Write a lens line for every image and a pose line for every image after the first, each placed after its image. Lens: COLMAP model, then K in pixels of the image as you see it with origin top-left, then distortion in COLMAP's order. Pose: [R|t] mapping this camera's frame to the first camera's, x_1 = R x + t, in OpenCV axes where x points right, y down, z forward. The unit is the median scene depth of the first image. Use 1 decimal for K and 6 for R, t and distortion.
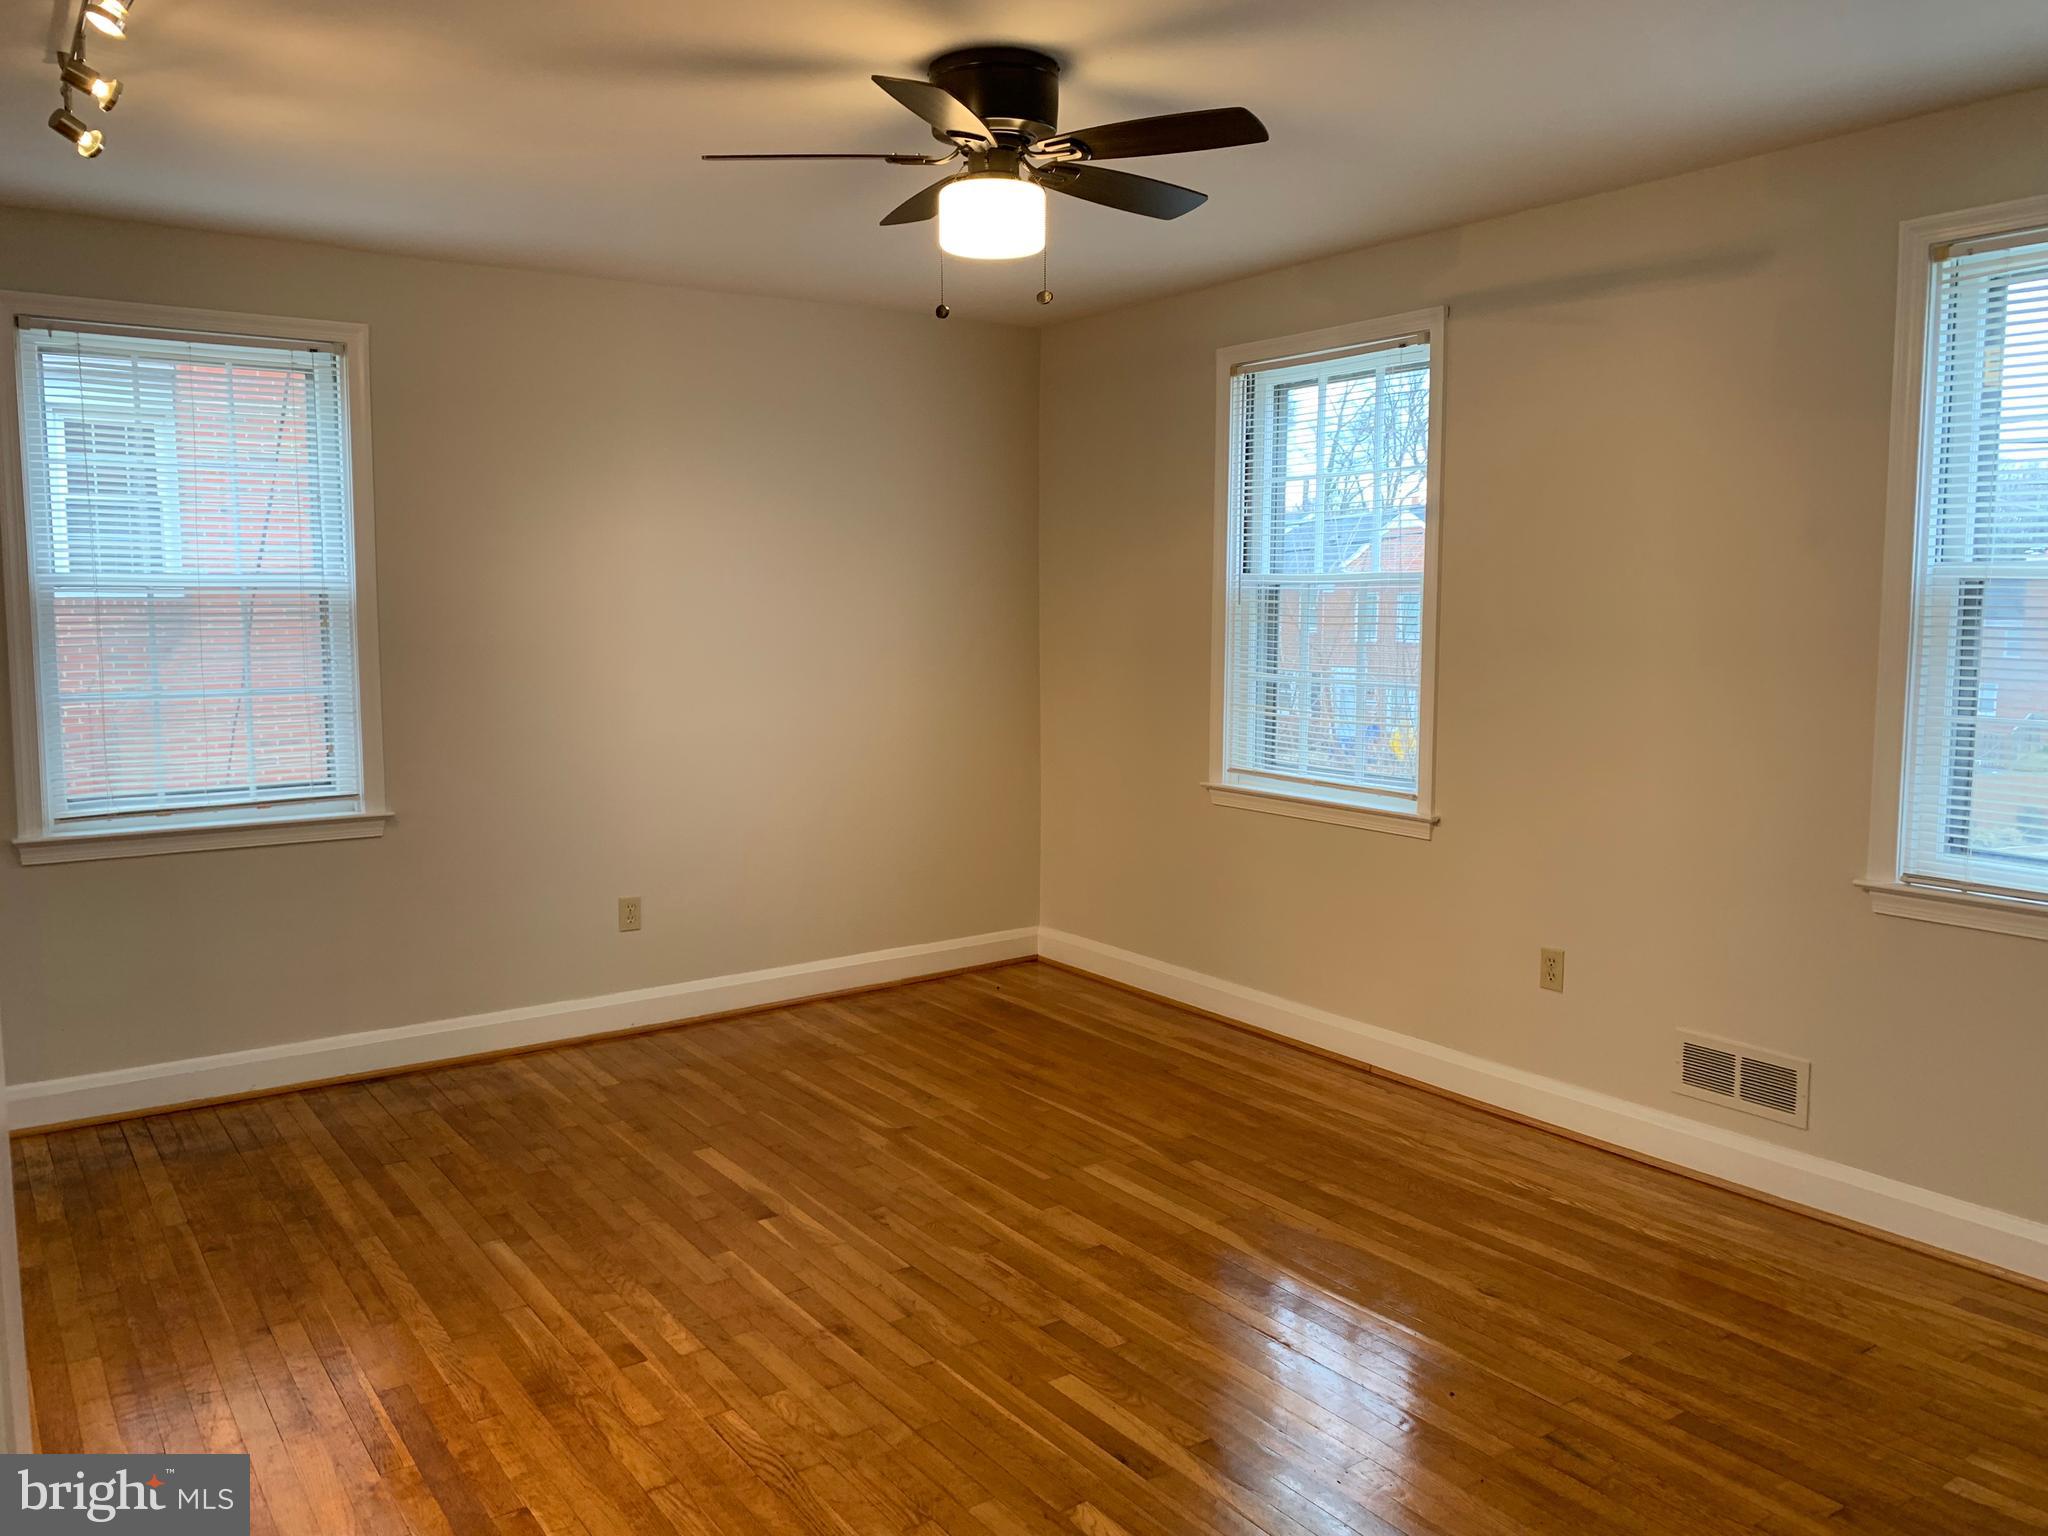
lens RADIAL K [[1585.6, 0, 1038.1], [0, 1585.6, 766.8], [0, 0, 1]] dist [0.048981, -0.051924]
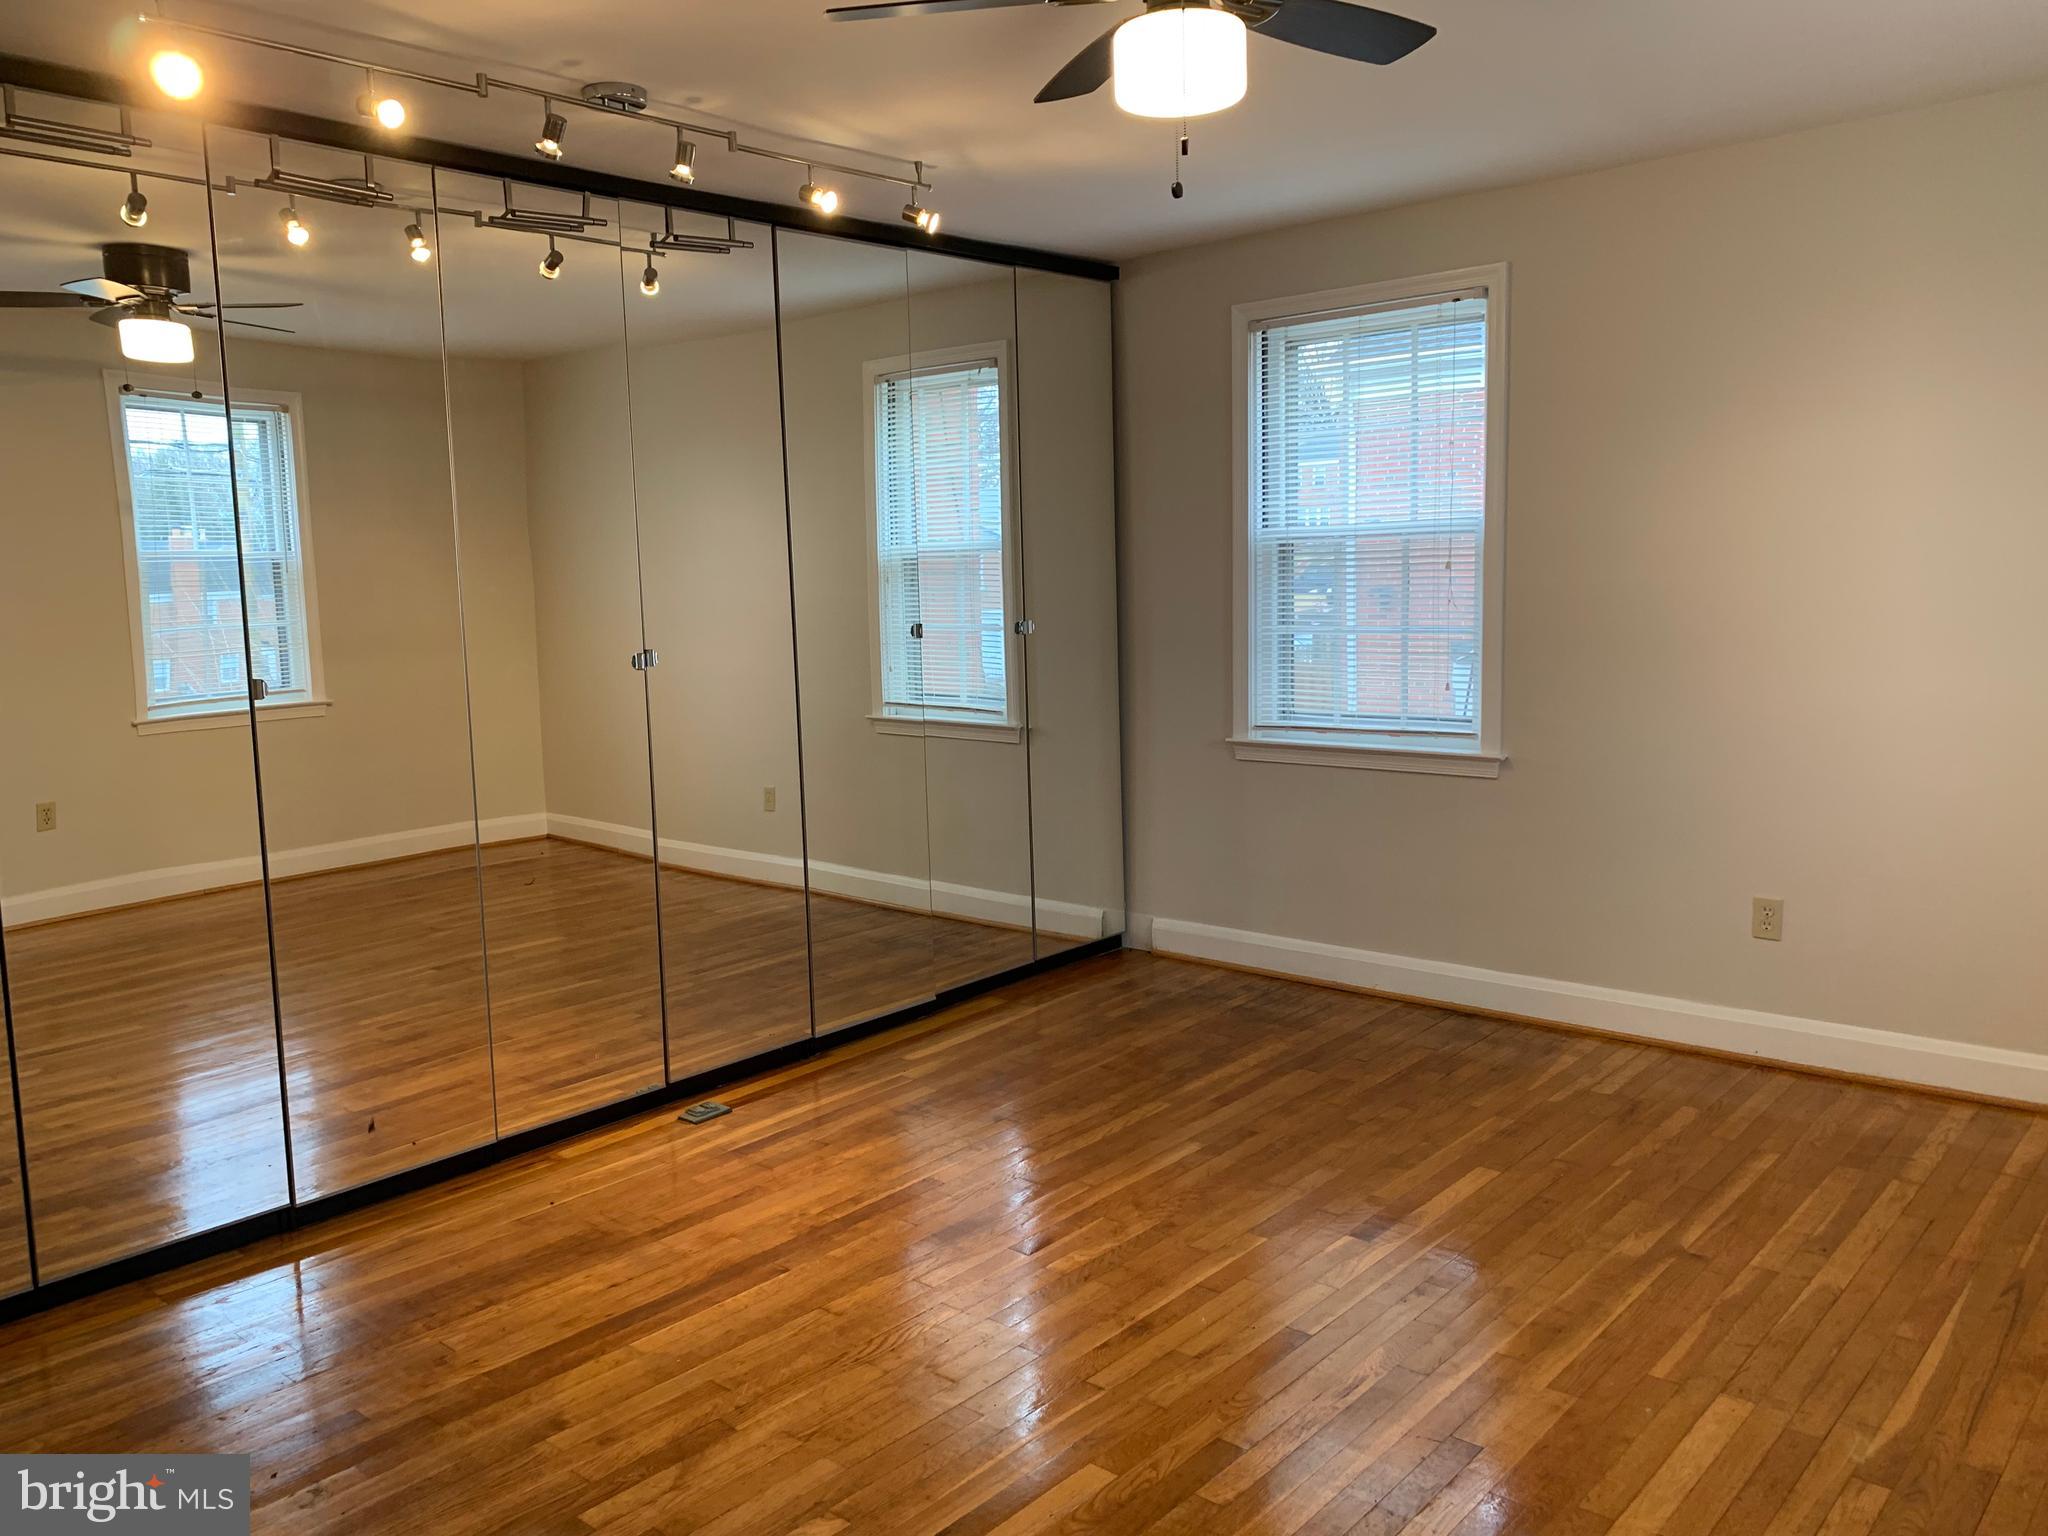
lens RADIAL K [[1585.6, 0, 971.9], [0, 1585.6, 753.9], [0, 0, 1]] dist [0.048981, -0.051924]
pose [[0.213698, 0.109111, -0.970787, 0.558599], [-0.080289, 0.992343, 0.093860, -0.044645], [0.973595, 0.057886, 0.220822, 0.527956]]
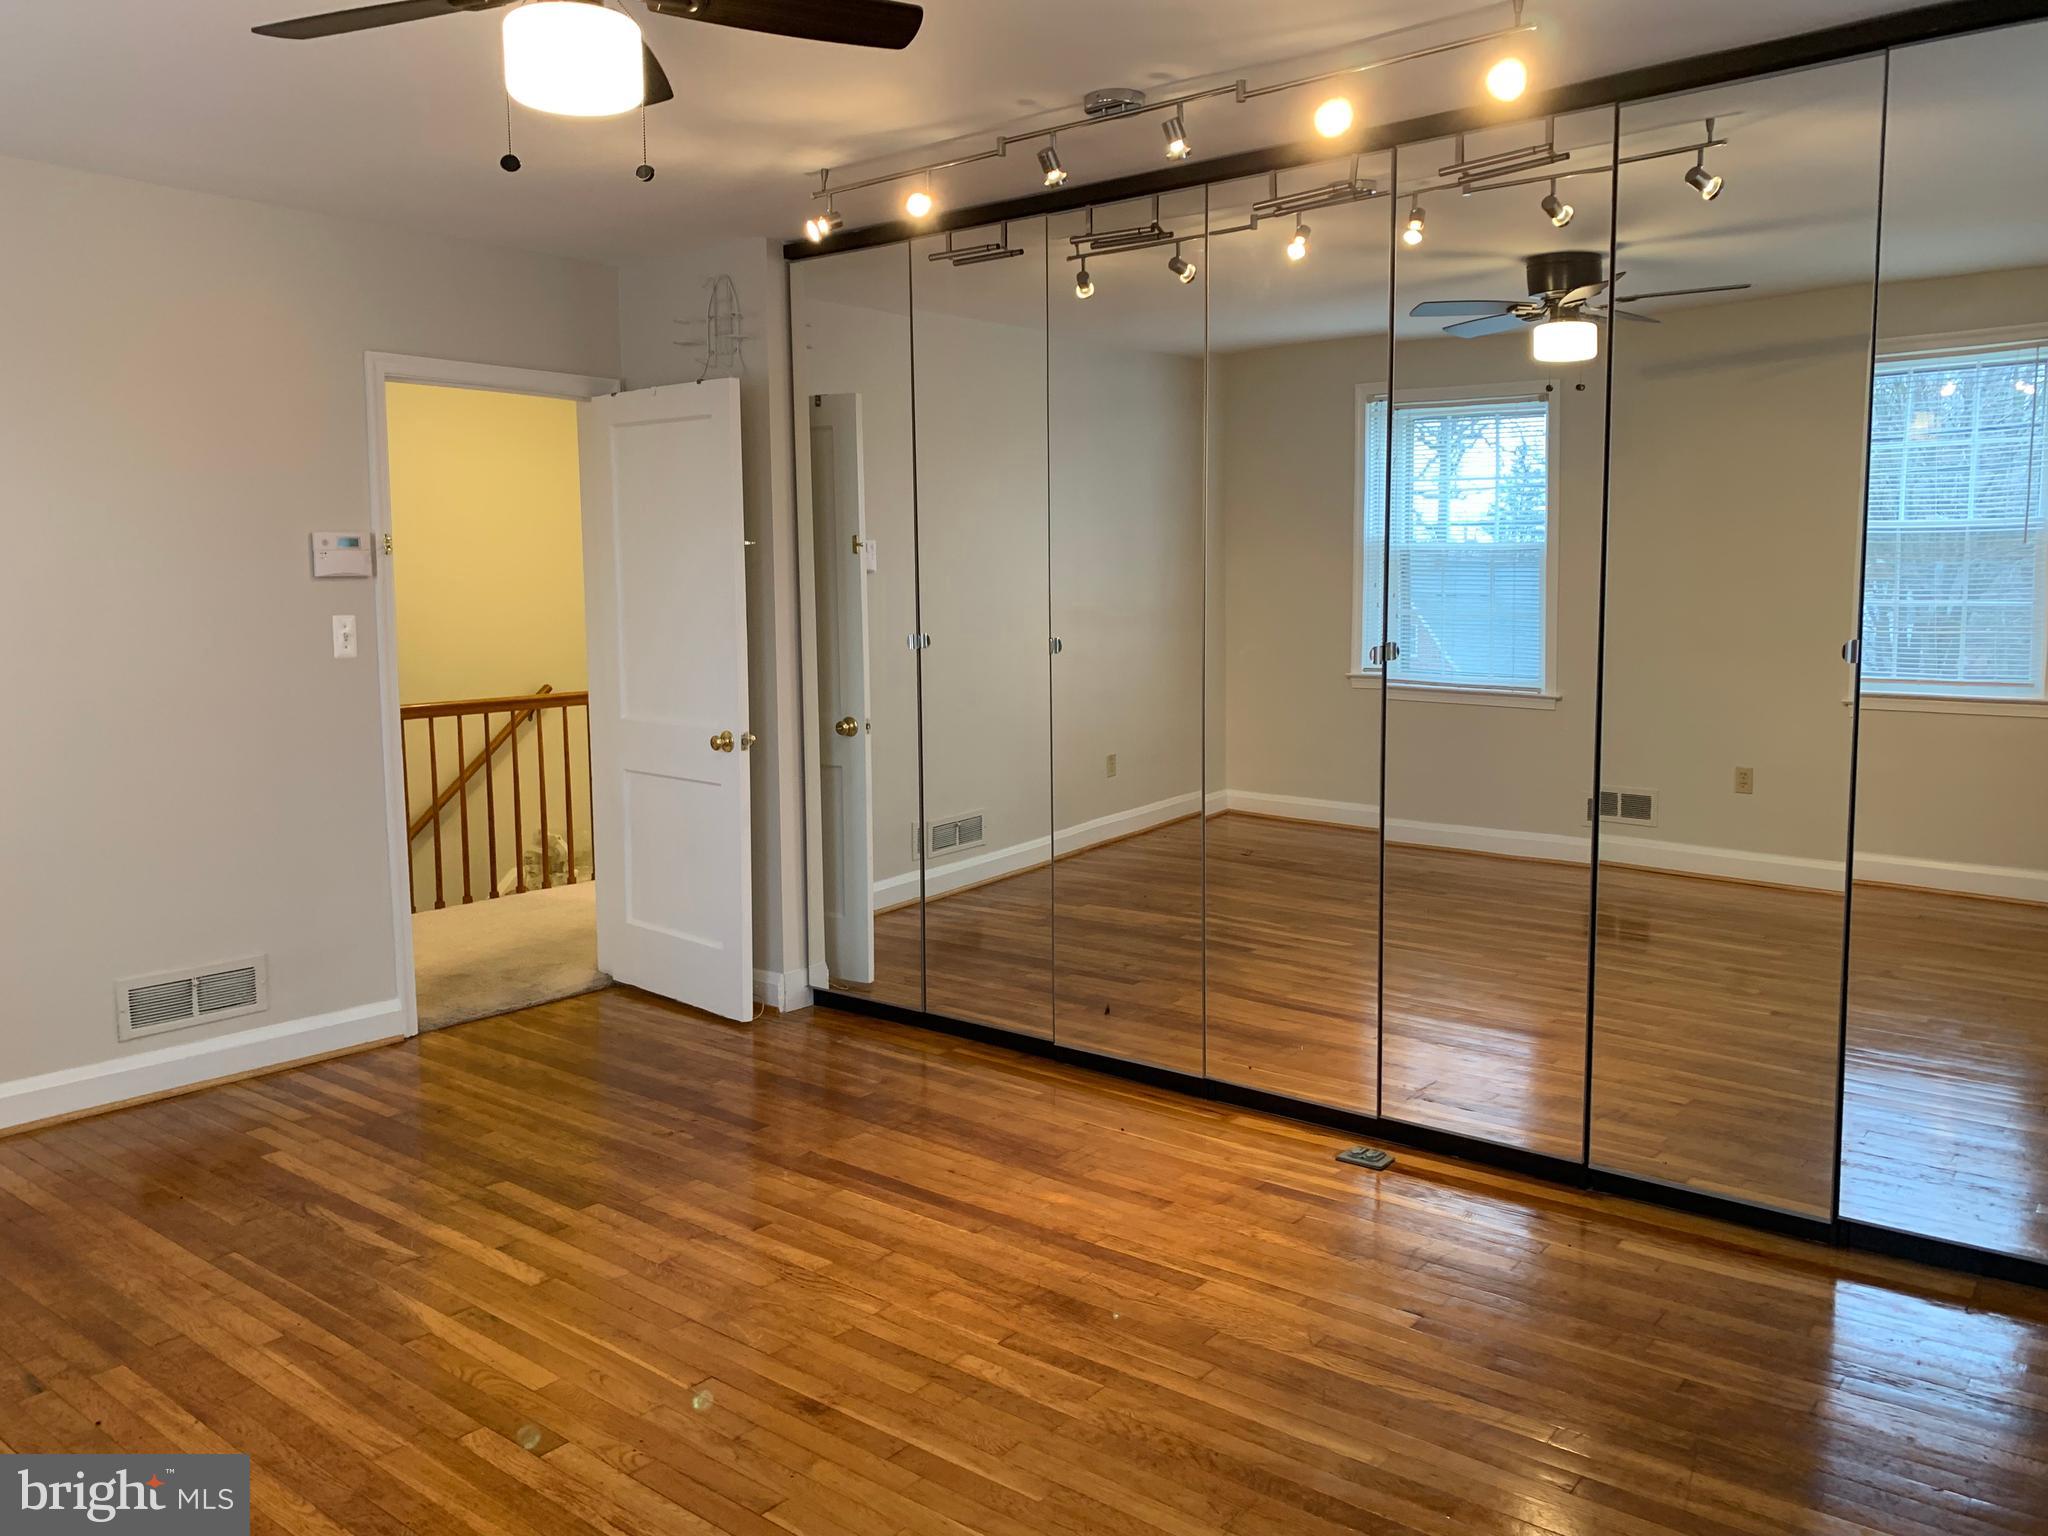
lens RADIAL K [[1585.6, 0, 1036.4], [0, 1585.6, 761.4], [0, 0, 1]] dist [0.048981, -0.051924]
pose [[-0.961591, 0.044760, -0.270811, -0.017893], [-0.020108, 0.972477, 0.232130, -0.141717], [0.273748, 0.228660, -0.934225, 1.358105]]
